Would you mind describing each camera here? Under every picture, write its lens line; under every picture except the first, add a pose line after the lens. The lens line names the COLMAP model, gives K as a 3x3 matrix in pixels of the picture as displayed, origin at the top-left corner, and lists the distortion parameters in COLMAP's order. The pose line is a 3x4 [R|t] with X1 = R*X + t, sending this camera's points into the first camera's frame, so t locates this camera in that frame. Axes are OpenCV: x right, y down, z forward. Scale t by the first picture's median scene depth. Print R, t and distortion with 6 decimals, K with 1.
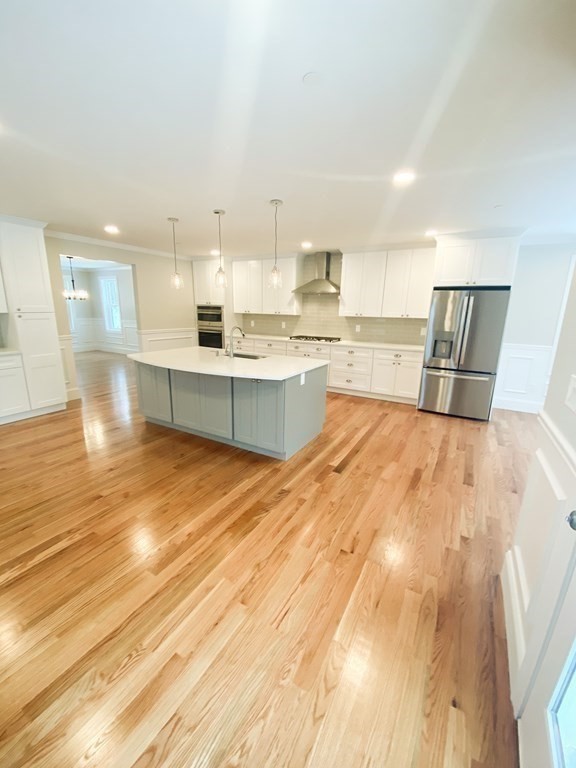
lens RADIAL K [[313.3, 0, 286.4], [0, 313.3, 386.0], [0, 0, 1]] dist [0.009155, -0.000551]
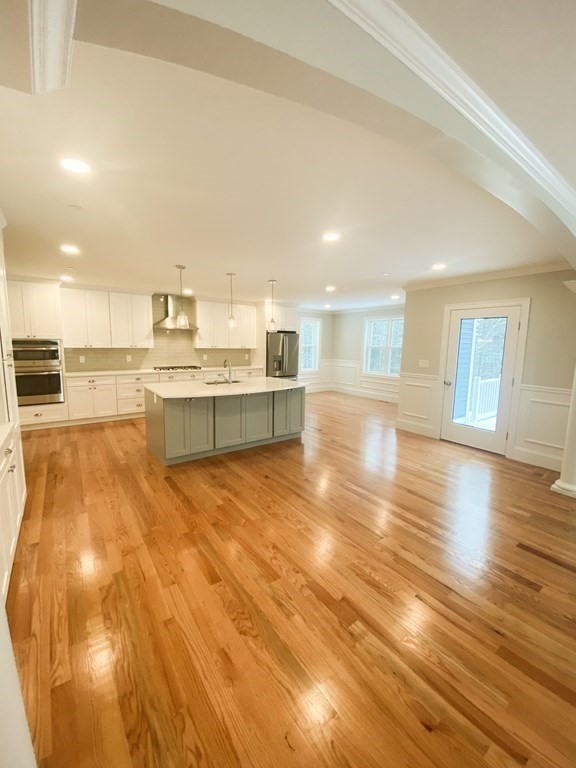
lens RADIAL K [[313.3, 0, 284.8], [0, 313.3, 383.0], [0, 0, 1]] dist [0.009155, -0.000551]
pose [[0.412211, -0.132398, 0.901417, -0.757681], [0.212043, 0.976158, 0.046410, -0.066171], [-0.886070, 0.172008, 0.430457, 0.165983]]
